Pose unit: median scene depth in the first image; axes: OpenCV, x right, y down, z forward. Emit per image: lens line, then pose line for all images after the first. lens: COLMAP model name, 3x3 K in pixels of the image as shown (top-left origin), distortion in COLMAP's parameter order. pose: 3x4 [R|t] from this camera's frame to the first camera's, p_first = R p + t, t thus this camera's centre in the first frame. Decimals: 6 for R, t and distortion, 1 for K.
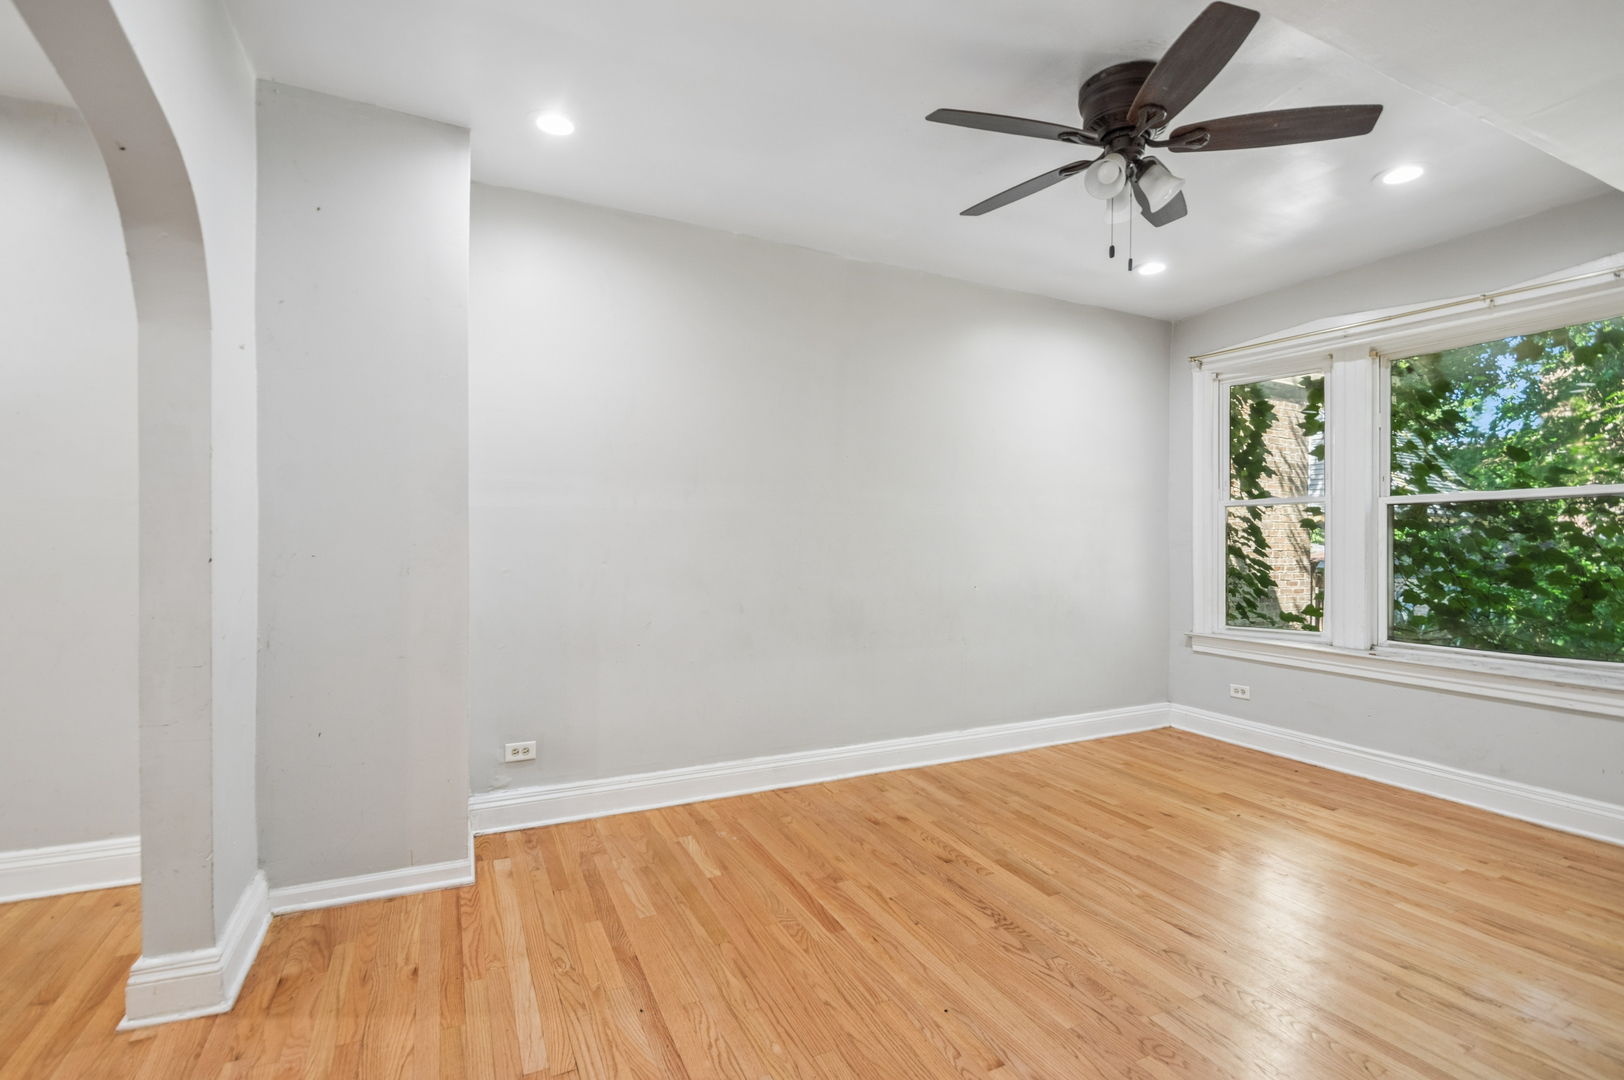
lens RADIAL K [[733.9, 0, 803.9], [0, 733.9, 538.5], [0, 0, 1]] dist [0.018876, -0.003170]
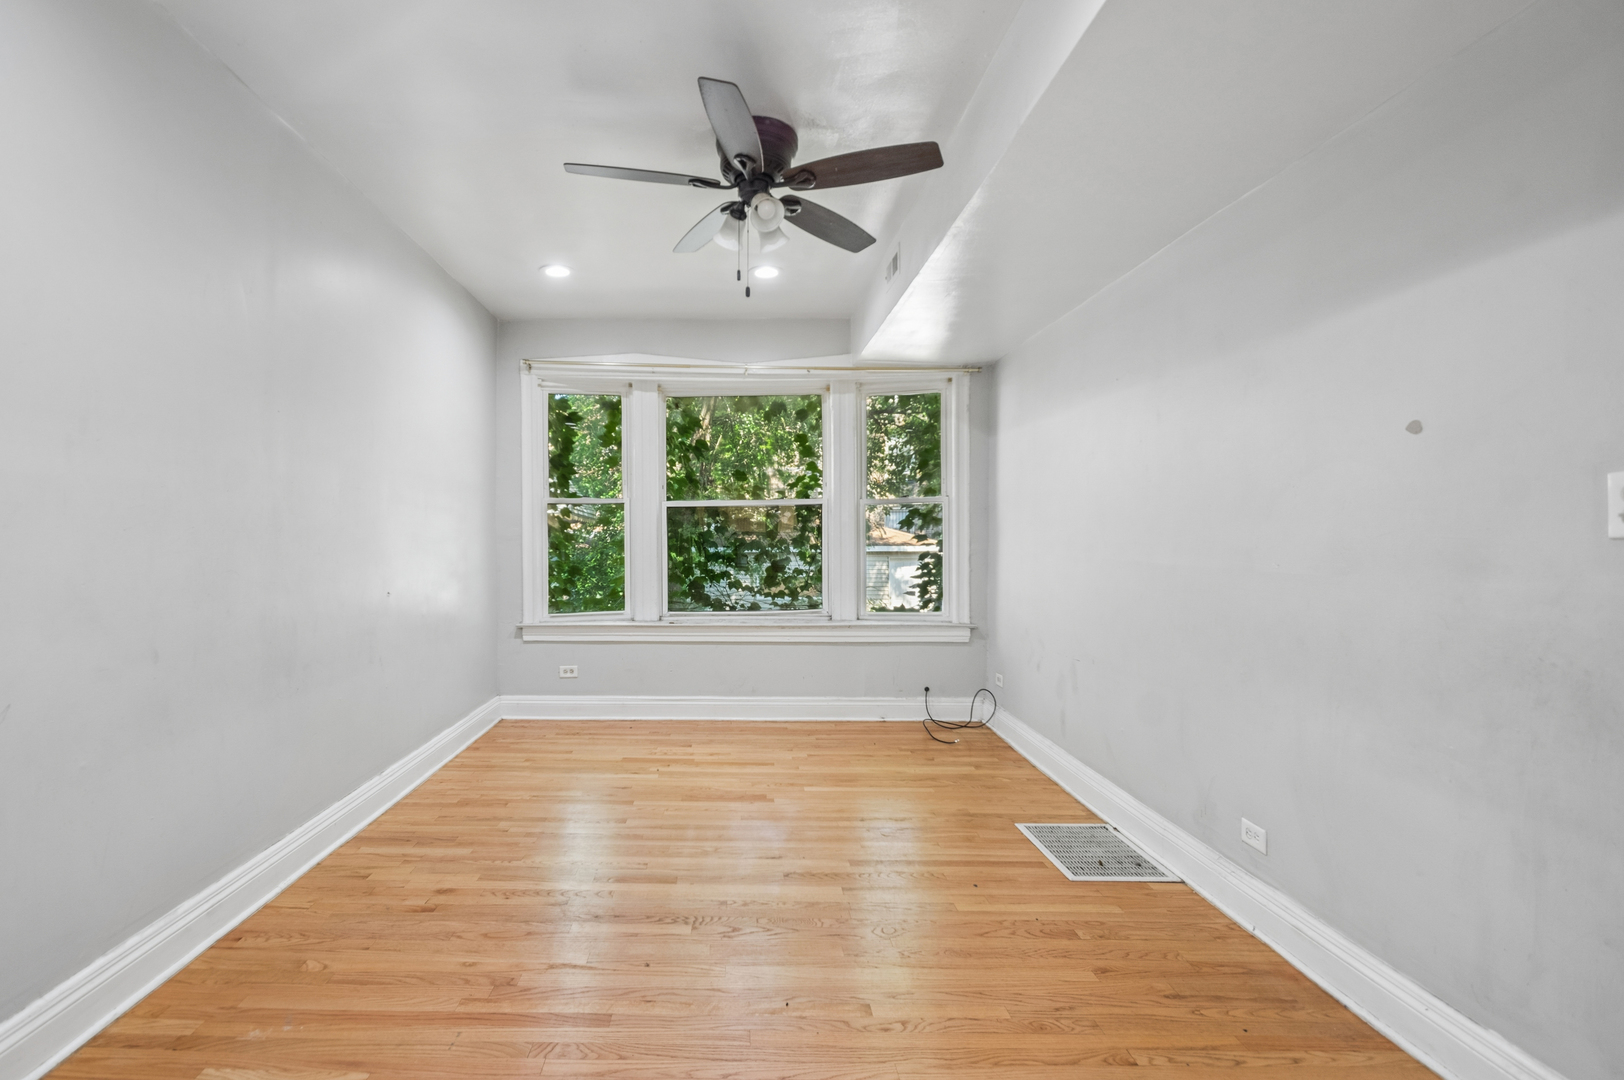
lens RADIAL K [[733.9, 0, 814.4], [0, 733.9, 533.9], [0, 0, 1]] dist [0.018876, -0.003170]
pose [[0.448089, 0.001070, 0.893988, -0.273732], [-0.002126, 0.999998, -0.000131, 0.000244], [-0.893986, -0.001842, 0.448090, 0.207752]]
